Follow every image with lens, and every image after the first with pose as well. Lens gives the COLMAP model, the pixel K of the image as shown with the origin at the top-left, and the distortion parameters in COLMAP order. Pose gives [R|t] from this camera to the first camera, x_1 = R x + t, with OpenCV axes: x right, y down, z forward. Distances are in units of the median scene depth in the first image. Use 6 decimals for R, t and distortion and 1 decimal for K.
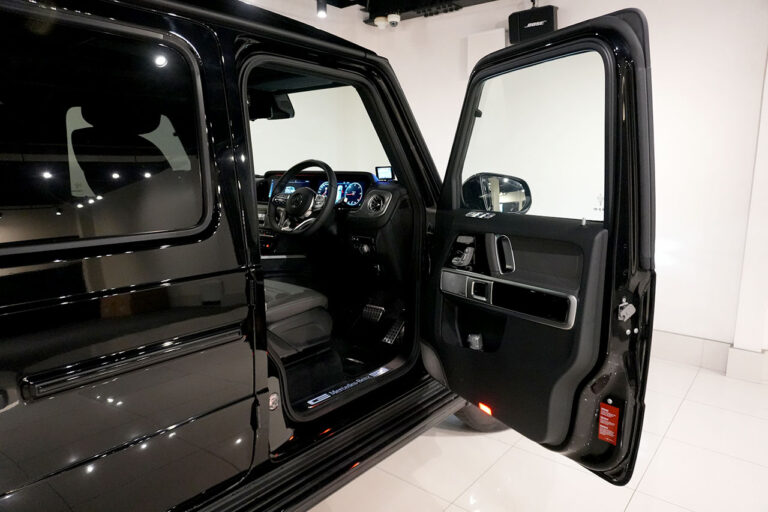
lens RADIAL K [[508.2, 0, 384.0], [0, 508.2, 256.0], [0, 0, 1]] dist [-0.034596, 0.001081]
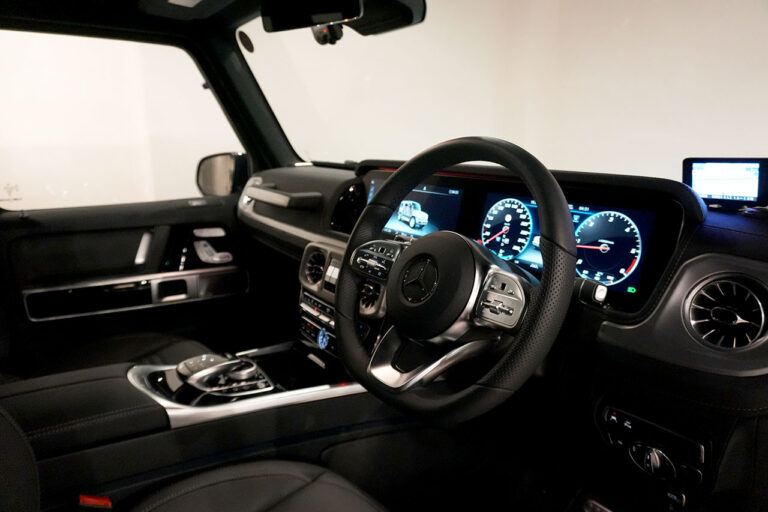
lens RADIAL K [[508.2, 0, 384.0], [0, 508.2, 256.0], [0, 0, 1]] dist [-0.034596, 0.001081]
pose [[0.964915, 0.048212, -0.258099, -0.110295], [-0.030606, 0.996949, 0.071805, -0.135576], [0.260773, -0.061386, 0.963446, 0.668564]]
